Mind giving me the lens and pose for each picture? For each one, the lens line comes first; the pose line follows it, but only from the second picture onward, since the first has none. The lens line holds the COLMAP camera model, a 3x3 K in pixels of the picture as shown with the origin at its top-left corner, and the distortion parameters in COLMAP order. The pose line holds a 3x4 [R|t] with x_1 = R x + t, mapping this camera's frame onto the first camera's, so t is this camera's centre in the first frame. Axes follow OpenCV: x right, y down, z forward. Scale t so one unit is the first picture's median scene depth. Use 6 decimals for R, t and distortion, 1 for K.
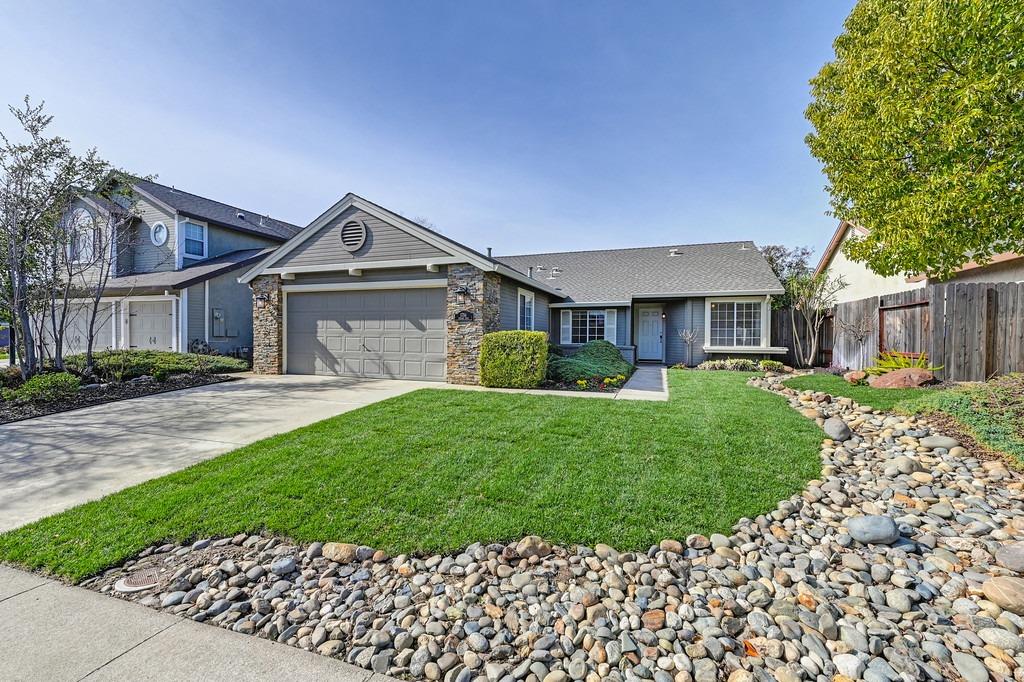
lens RADIAL K [[423.1, 0, 512.0], [0, 423.1, 341.0], [0, 0, 1]] dist [0.001688, -0.000063]
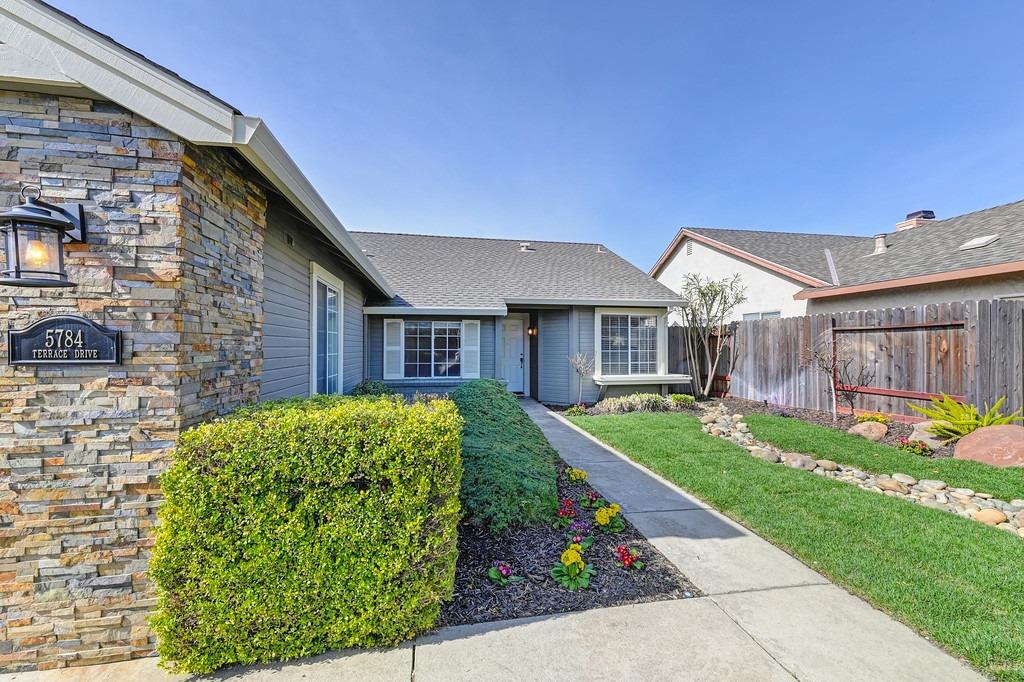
lens RADIAL K [[414.3, 0, 513.6], [0, 414.3, 342.9], [0, 0, 1]] dist [0.002241, -0.000101]
pose [[0.860736, -0.002408, 0.509046, -0.023048], [0.009285, 0.999897, -0.010971, -0.045810], [-0.508967, 0.014170, 0.860669, 0.595178]]
